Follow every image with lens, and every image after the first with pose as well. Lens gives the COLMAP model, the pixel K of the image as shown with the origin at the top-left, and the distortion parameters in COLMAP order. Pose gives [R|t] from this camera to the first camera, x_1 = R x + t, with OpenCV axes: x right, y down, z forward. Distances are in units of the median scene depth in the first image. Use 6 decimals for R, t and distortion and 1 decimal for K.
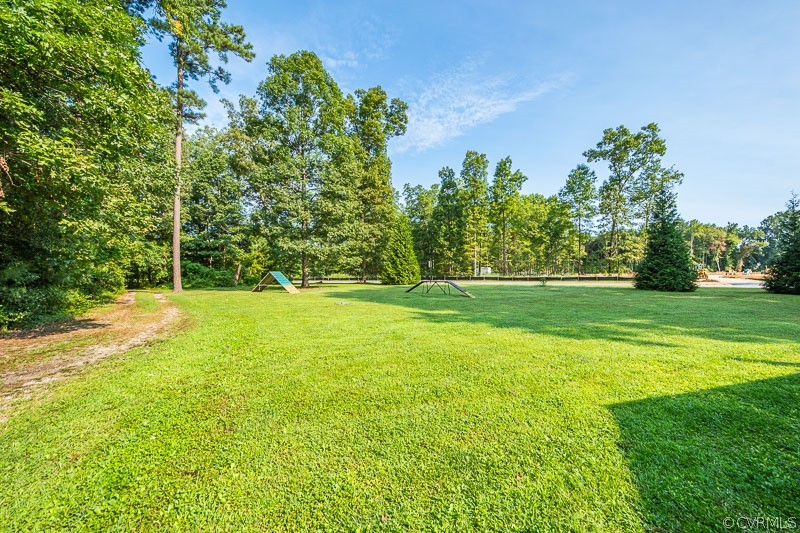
lens RADIAL K [[357.3, 0, 409.7], [0, 357.3, 271.7], [0, 0, 1]] dist [0.014640, -0.003848]
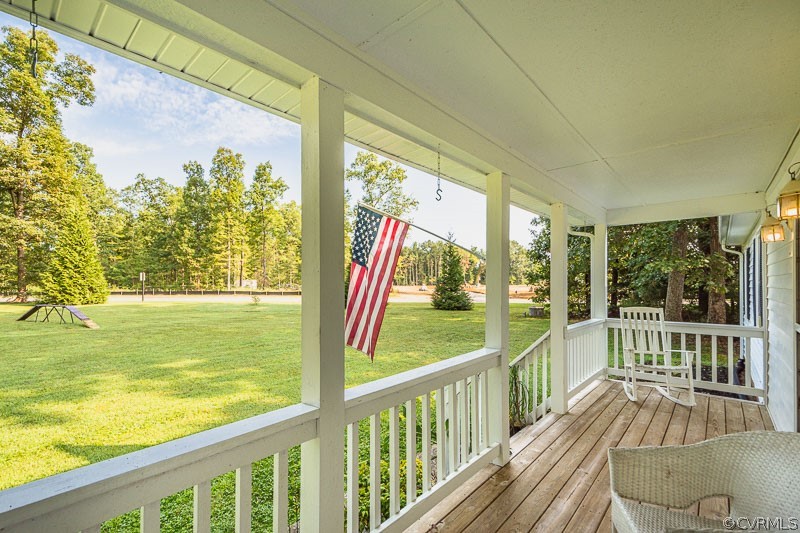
lens RADIAL K [[357.3, 0, 413.2], [0, 357.3, 280.7], [0, 0, 1]] dist [0.014640, -0.003848]
pose [[0.877956, 0.010764, 0.478620, 0.191830], [-0.010921, 0.999937, -0.002456, -0.015574], [-0.478616, -0.003070, 0.878019, 0.000240]]
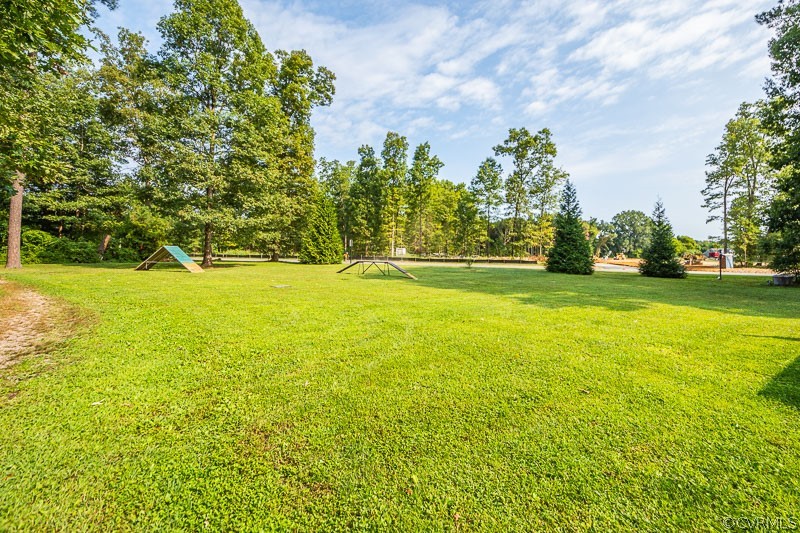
lens RADIAL K [[357.3, 0, 420.6], [0, 357.3, 238.7], [0, 0, 1]] dist [0.014640, -0.003848]
pose [[0.953292, 0.038212, 0.299622, -0.050132], [-0.027816, 0.998856, -0.038887, -0.000274], [-0.300766, 0.028737, 0.953265, 0.027598]]
